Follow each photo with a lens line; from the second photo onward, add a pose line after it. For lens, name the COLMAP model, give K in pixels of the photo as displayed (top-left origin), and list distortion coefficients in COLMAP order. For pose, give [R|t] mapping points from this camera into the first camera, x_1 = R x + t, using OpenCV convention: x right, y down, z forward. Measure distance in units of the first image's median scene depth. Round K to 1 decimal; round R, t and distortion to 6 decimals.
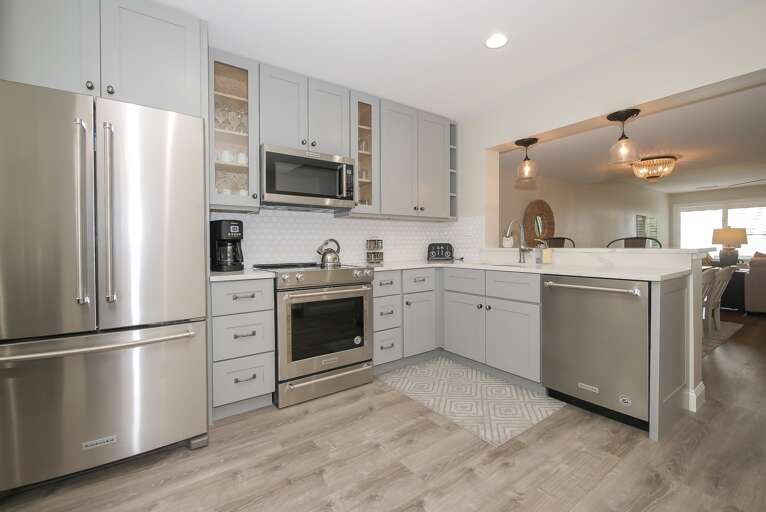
lens RADIAL K [[333.6, 0, 383.4], [0, 333.6, 247.9], [0, 0, 1]] dist [-0.000835, 0.000152]
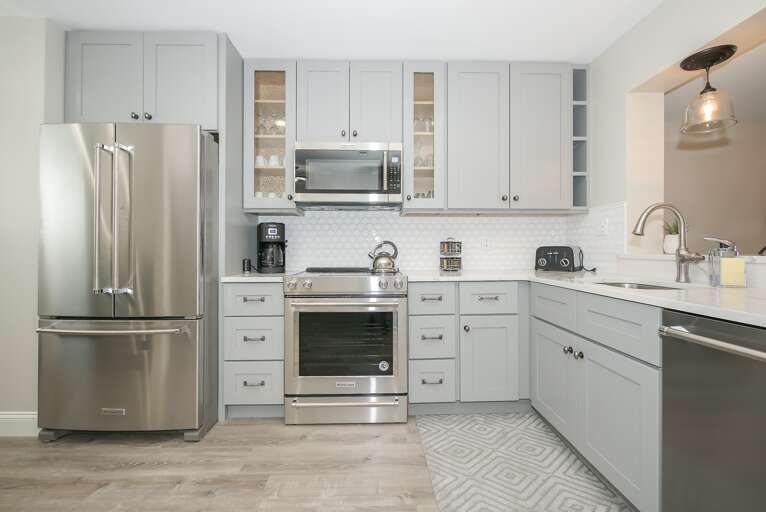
lens RADIAL K [[333.6, 0, 383.4], [0, 333.6, 247.9], [0, 0, 1]] dist [-0.000835, 0.000152]
pose [[0.827563, 0.004045, -0.561359, 0.341494], [-0.010085, 0.999920, -0.007663, -0.002161], [0.561283, 0.012003, 0.827537, 0.301942]]
